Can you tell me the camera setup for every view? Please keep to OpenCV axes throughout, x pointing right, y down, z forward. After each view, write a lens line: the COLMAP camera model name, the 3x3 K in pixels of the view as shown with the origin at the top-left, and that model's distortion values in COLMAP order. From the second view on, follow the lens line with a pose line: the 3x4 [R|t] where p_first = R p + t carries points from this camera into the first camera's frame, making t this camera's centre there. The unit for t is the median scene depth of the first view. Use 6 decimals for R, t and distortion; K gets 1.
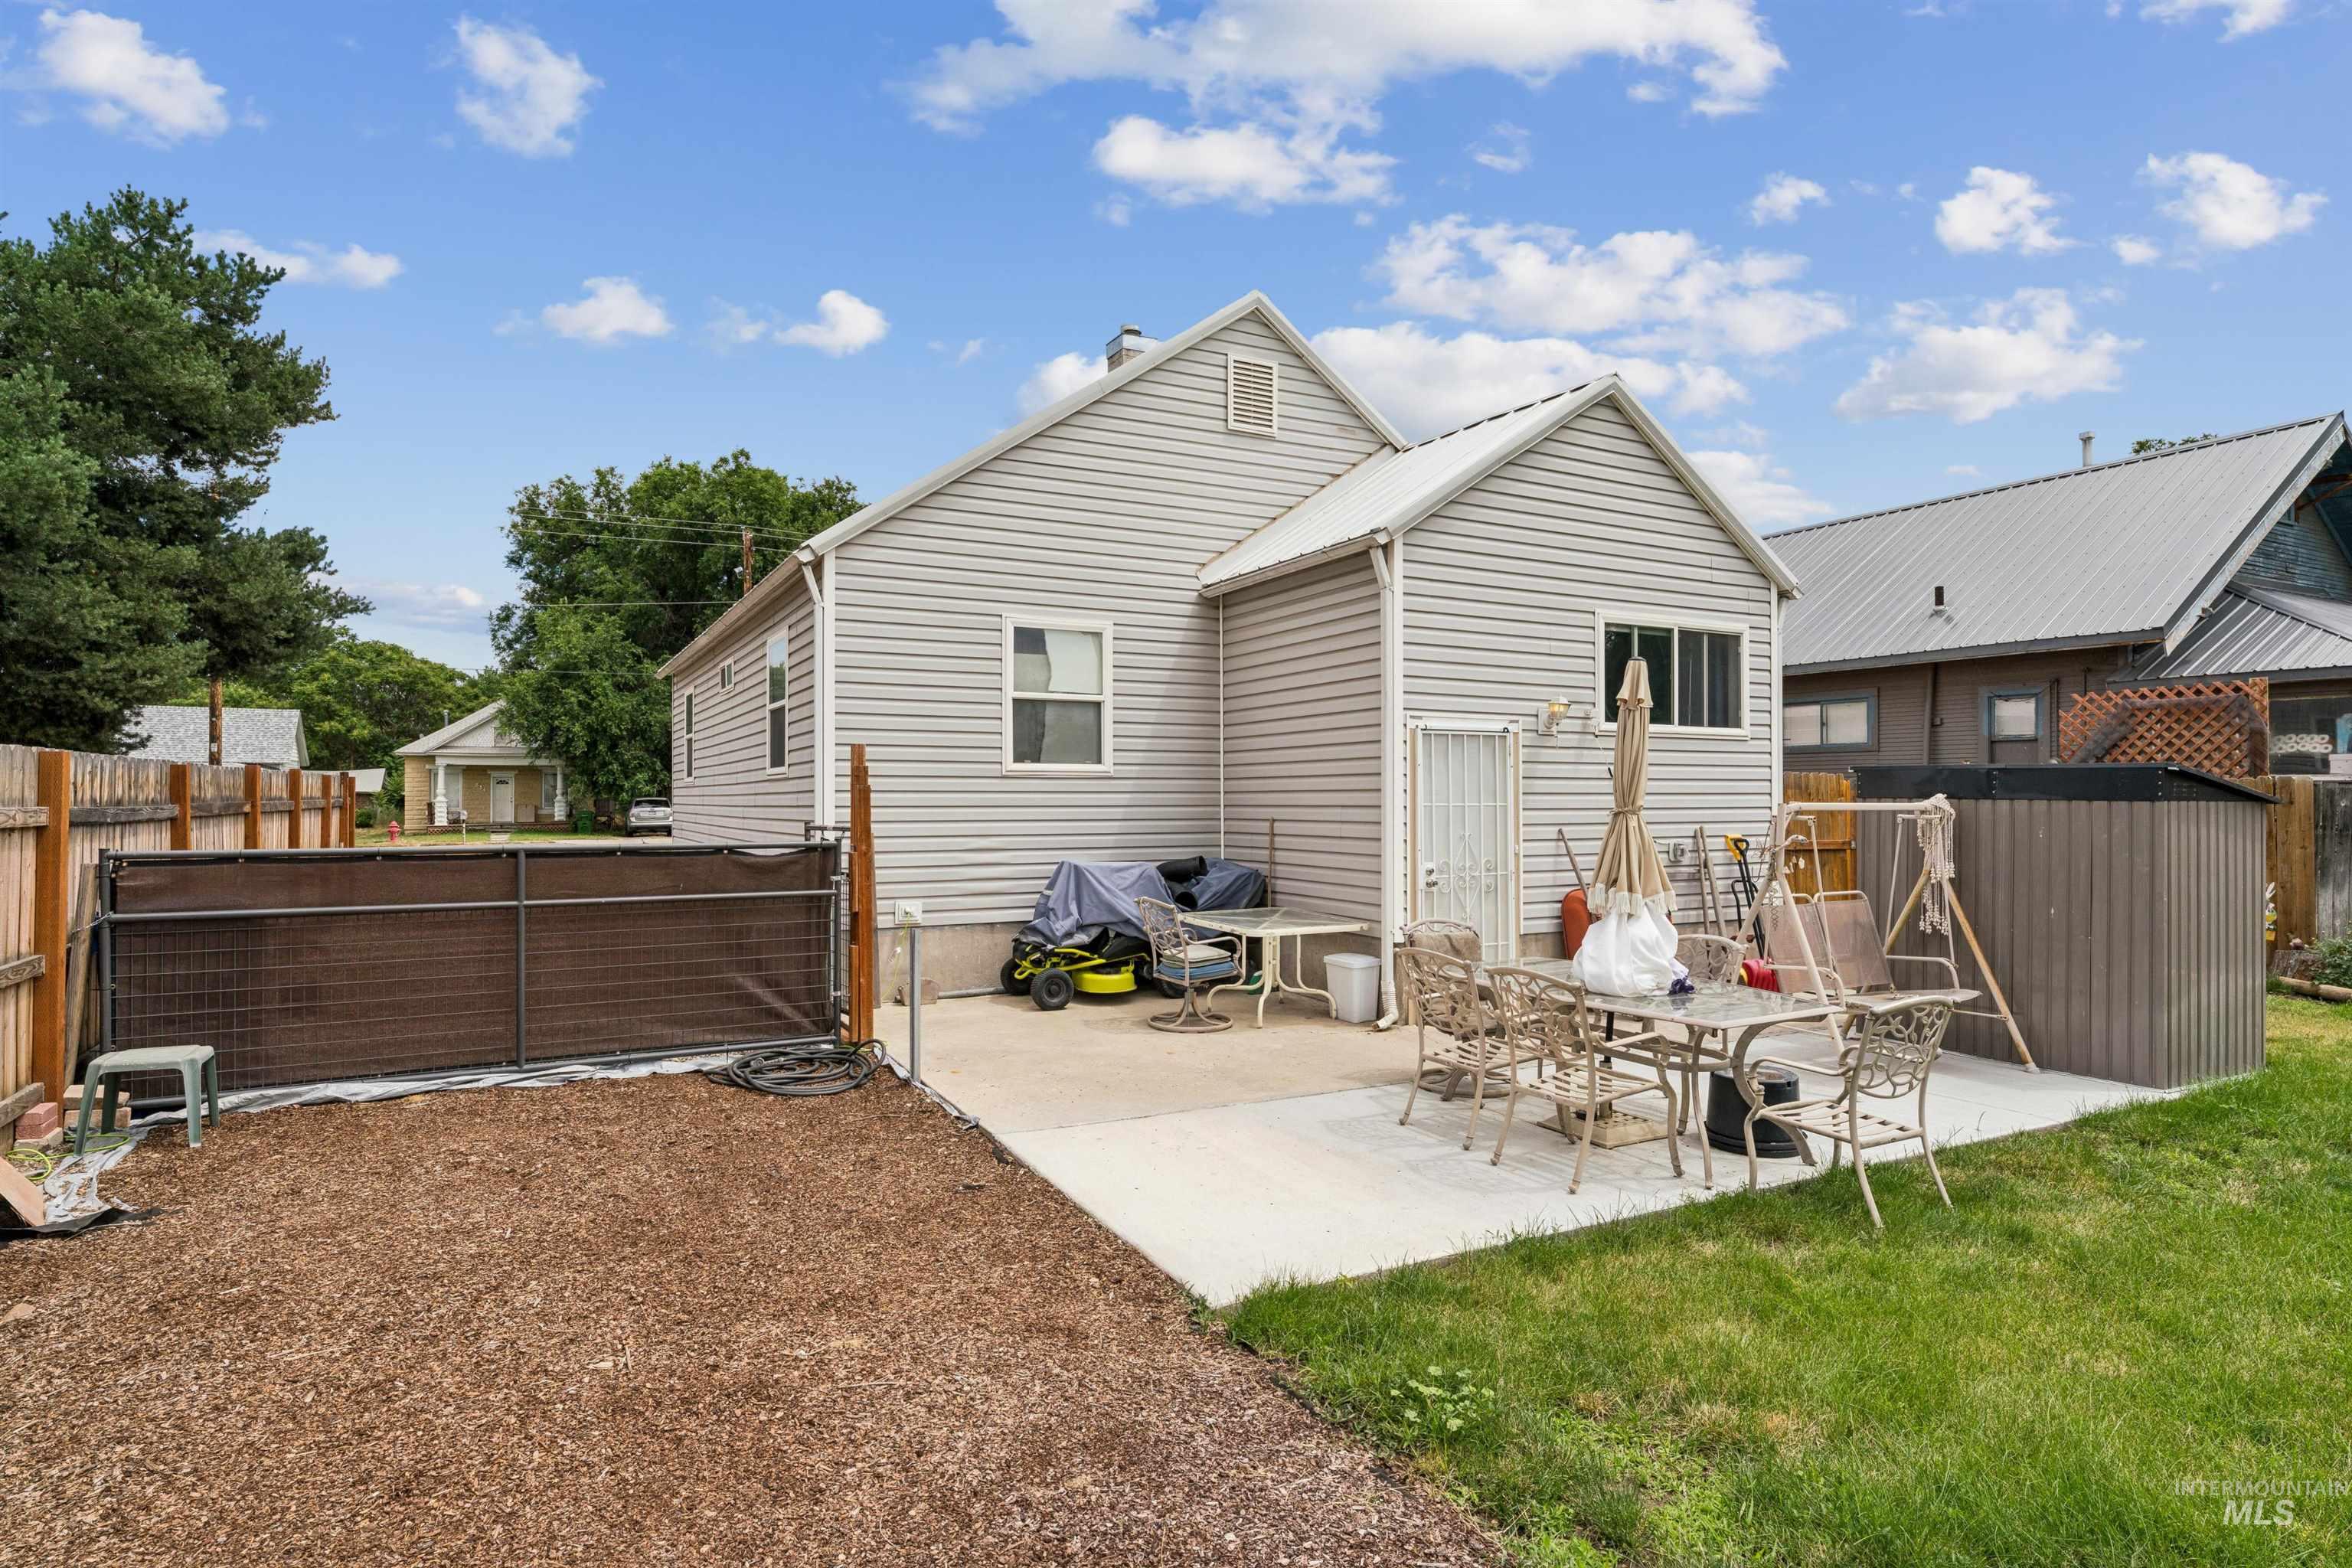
lens RADIAL K [[1211.0, 0, 1174.5], [0, 1211.0, 802.6], [0, 0, 1]] dist [0.000252, -0.001226]
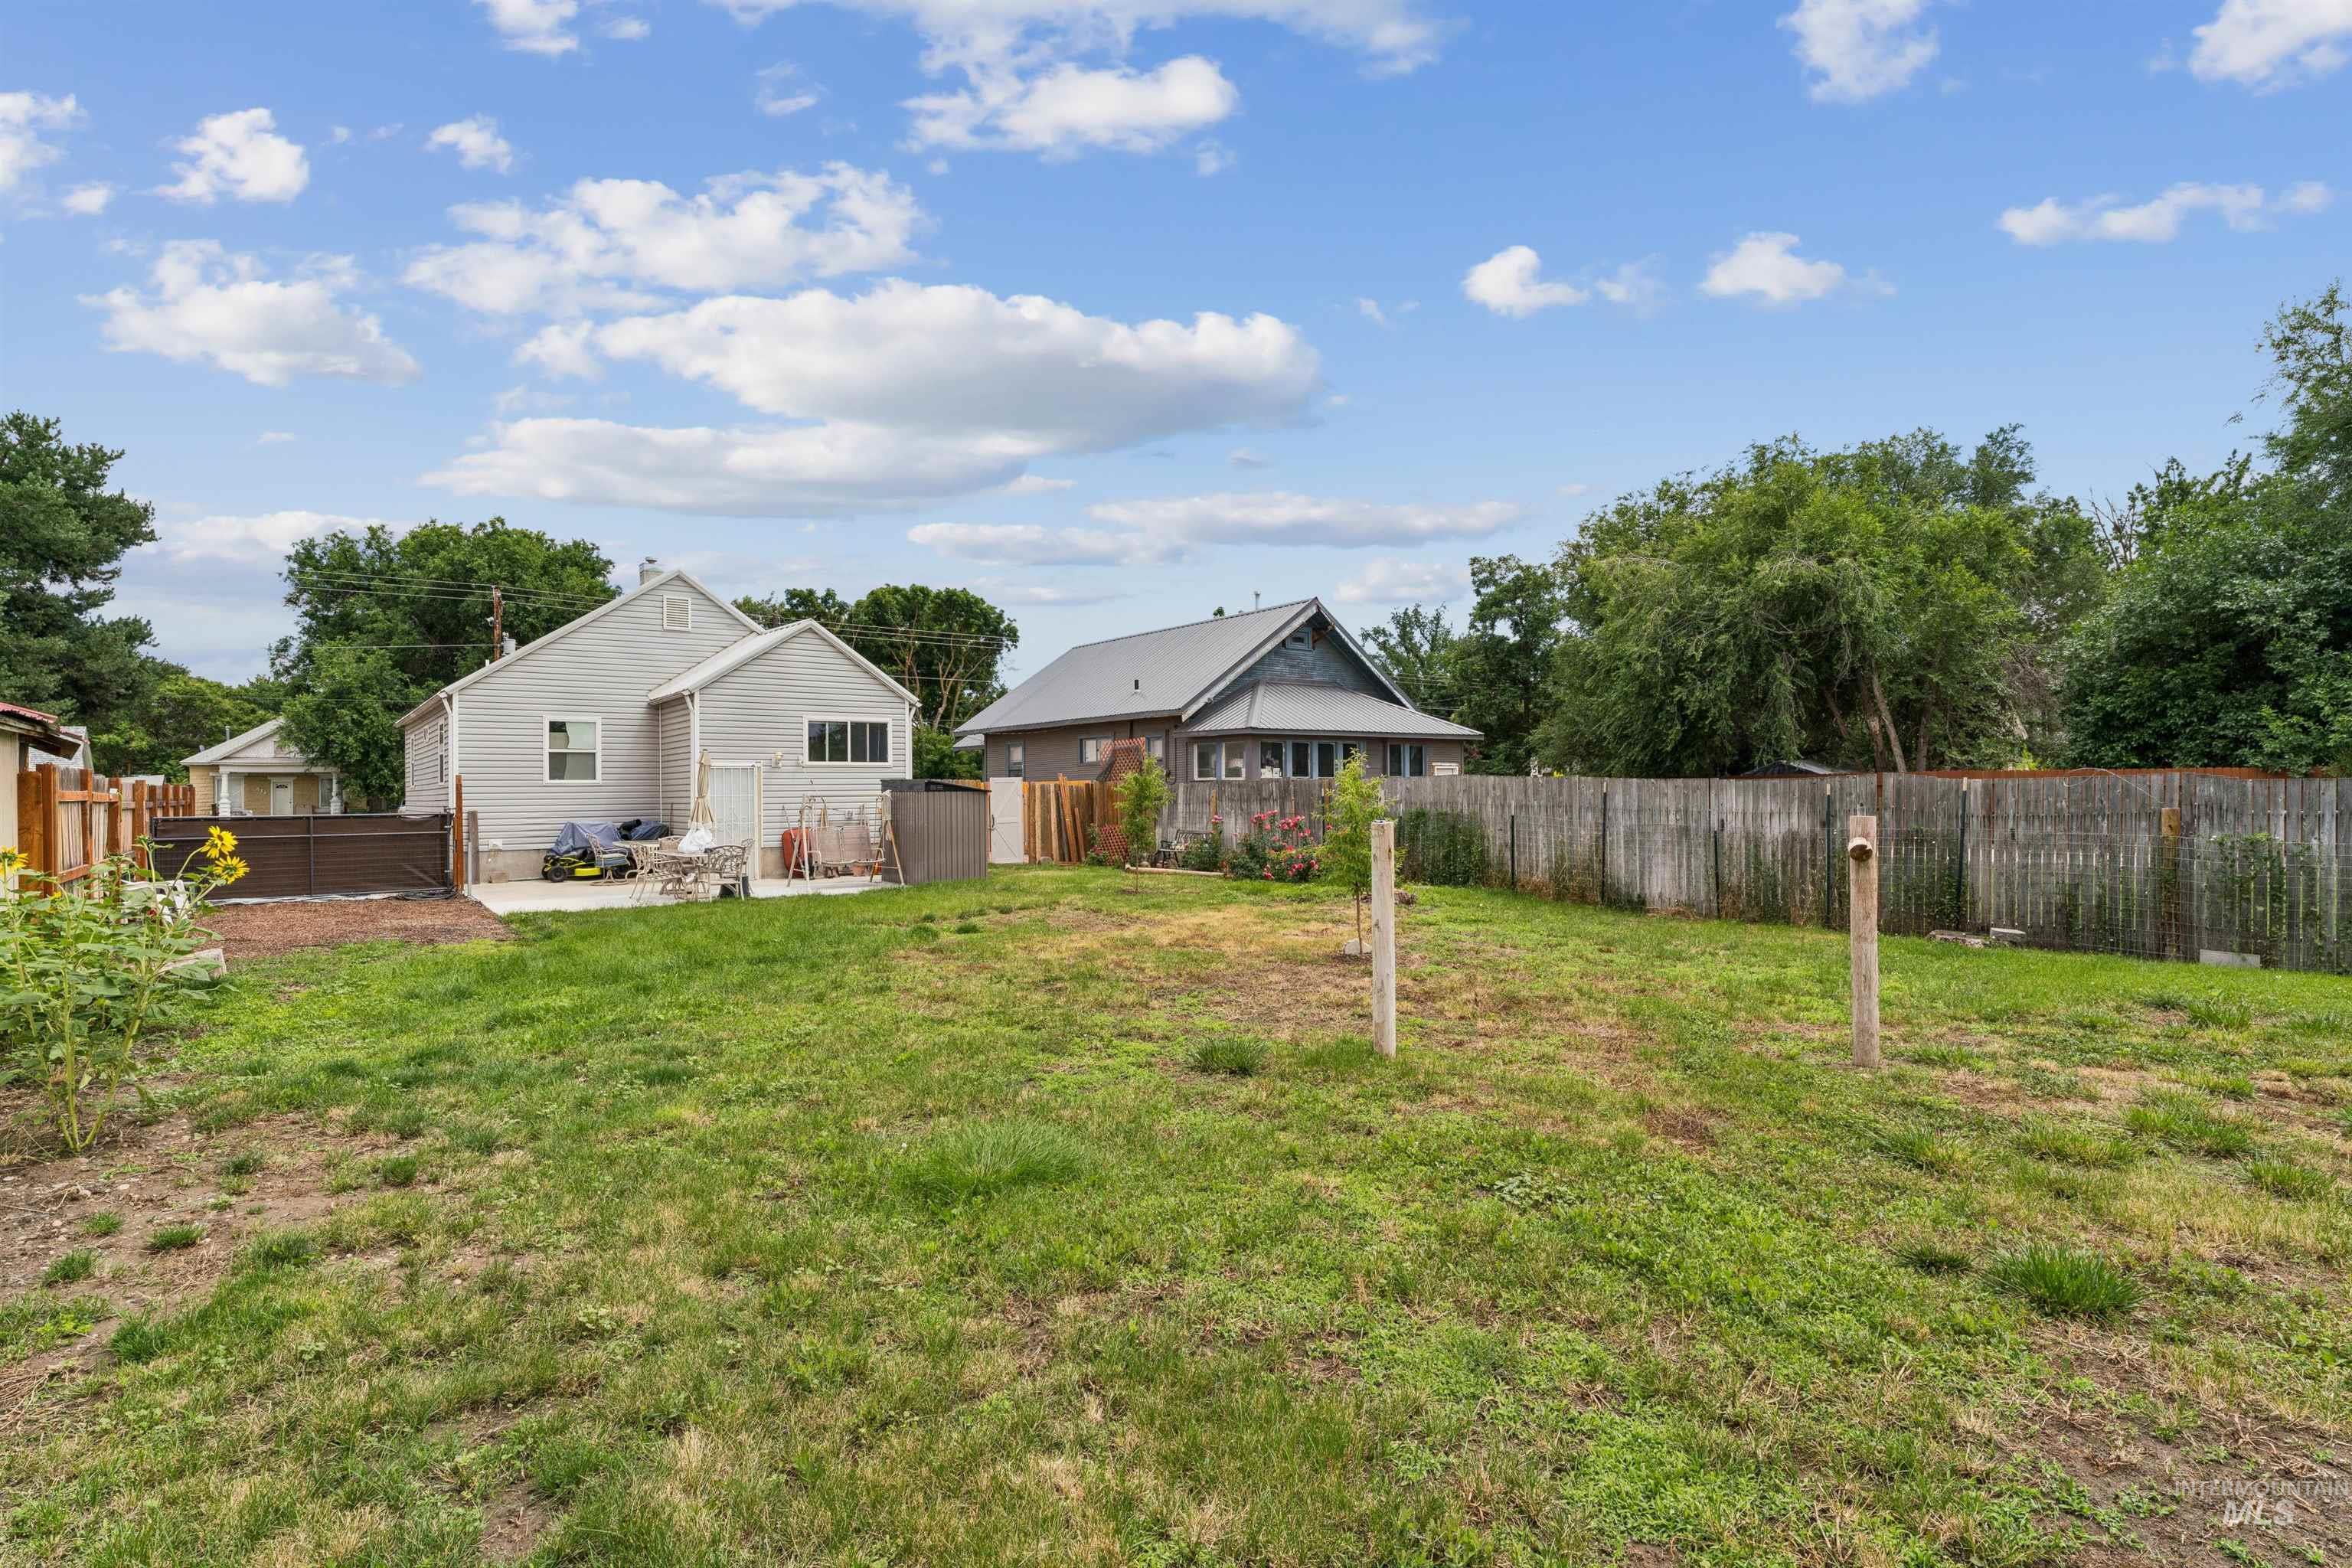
lens RADIAL K [[1099.8, 0, 1176.0], [0, 1099.8, 784.0], [0, 0, 1]] dist [0.002113, 0.001009]
pose [[0.983746, -0.009703, 0.179305, 0.134238], [0.011573, 0.999889, -0.009385, 0.001720], [-0.179194, 0.011307, 0.983749, -0.257620]]
